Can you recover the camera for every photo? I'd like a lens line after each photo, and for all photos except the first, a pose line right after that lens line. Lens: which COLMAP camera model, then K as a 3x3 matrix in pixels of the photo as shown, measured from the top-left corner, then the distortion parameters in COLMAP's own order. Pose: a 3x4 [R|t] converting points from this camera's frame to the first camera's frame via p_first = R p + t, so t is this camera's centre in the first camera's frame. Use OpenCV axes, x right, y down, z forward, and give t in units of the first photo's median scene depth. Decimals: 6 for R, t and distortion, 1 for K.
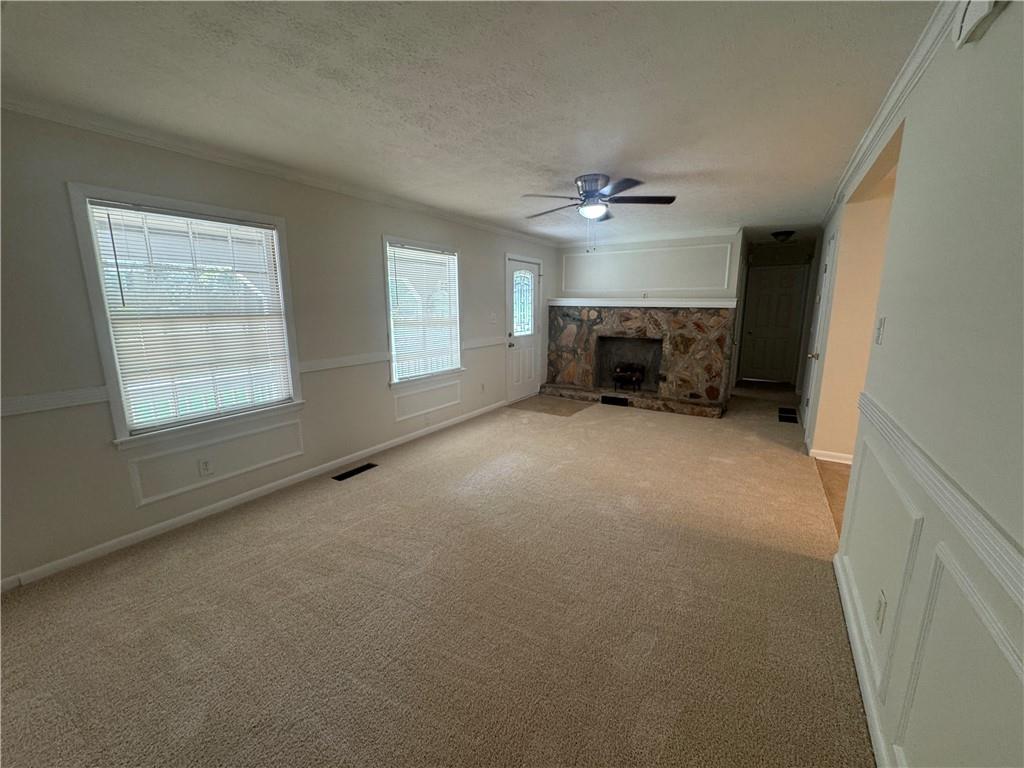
lens RADIAL K [[409.8, 0, 511.4], [0, 409.8, 382.2], [0, 0, 1]] dist [-0.002620, -0.000220]
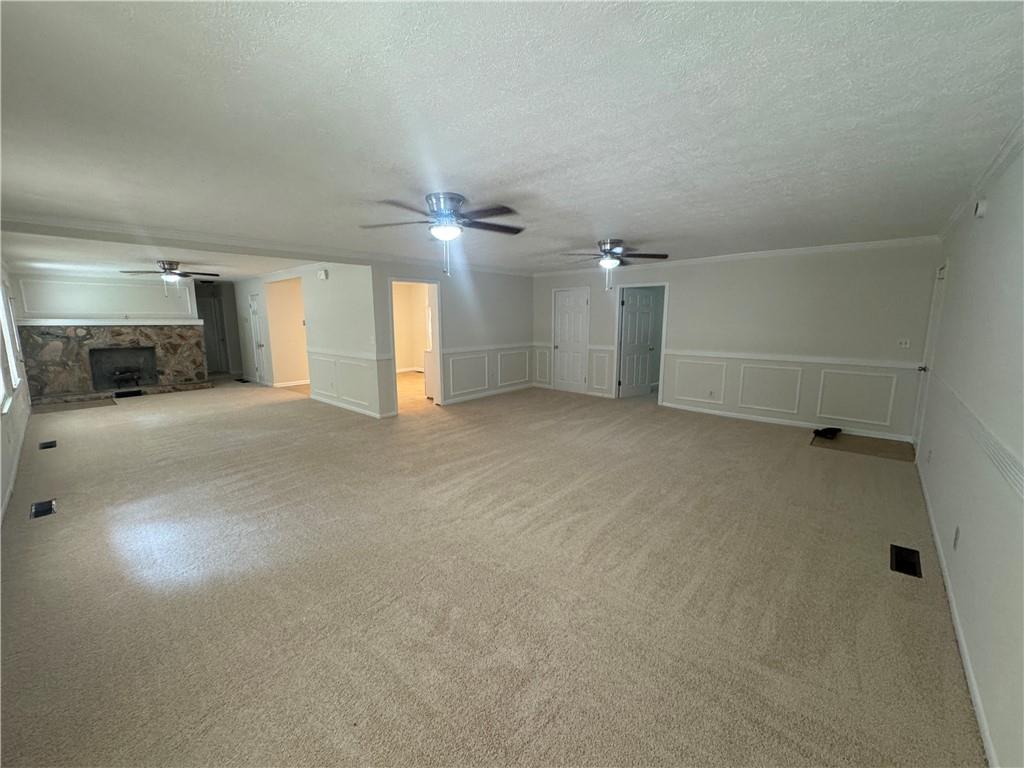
lens RADIAL K [[409.8, 0, 511.4], [0, 409.8, 382.2], [0, 0, 1]] dist [-0.002620, -0.000220]
pose [[0.163215, -0.150936, 0.974977, -0.863827], [0.189037, 0.974703, 0.119248, 0.086207], [-0.968311, 0.164844, 0.187618, -0.495549]]
